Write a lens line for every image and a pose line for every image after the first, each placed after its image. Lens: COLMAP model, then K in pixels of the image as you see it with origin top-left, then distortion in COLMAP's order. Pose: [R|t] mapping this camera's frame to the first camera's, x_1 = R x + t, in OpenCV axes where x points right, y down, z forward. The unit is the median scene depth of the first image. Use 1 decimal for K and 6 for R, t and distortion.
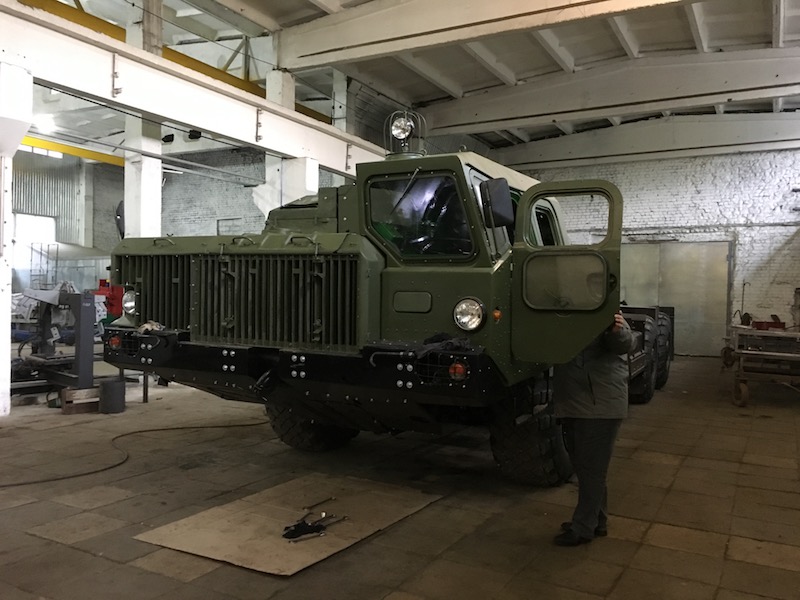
lens RADIAL K [[678.1, 0, 402.3], [0, 678.1, 297.7], [0, 0, 1]] dist [0.087059, -0.109114]
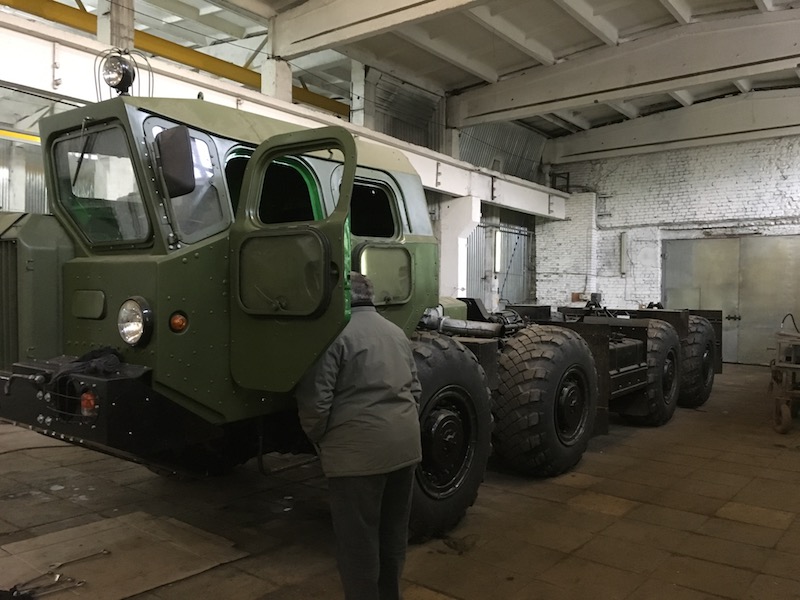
lens RADIAL K [[678.1, 0, 402.3], [0, 678.1, 297.7], [0, 0, 1]] dist [0.087059, -0.109114]
pose [[0.987284, -0.004191, -0.158912, 0.117050], [0.003349, 0.999979, -0.005564, 0.001112], [0.158932, 0.004961, 0.987277, 0.082988]]
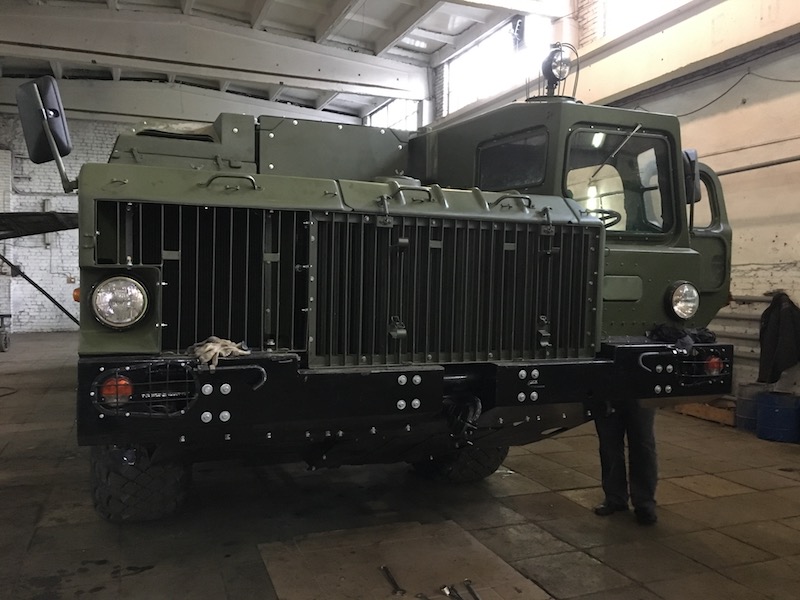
lens RADIAL K [[678.1, 0, 402.3], [0, 678.1, 297.7], [0, 0, 1]] dist [0.087059, -0.109114]
pose [[0.641309, -0.037560, 0.766362, -0.198091], [0.006541, 0.999032, 0.043490, -0.004988], [-0.767254, -0.022878, 0.640935, 0.170827]]
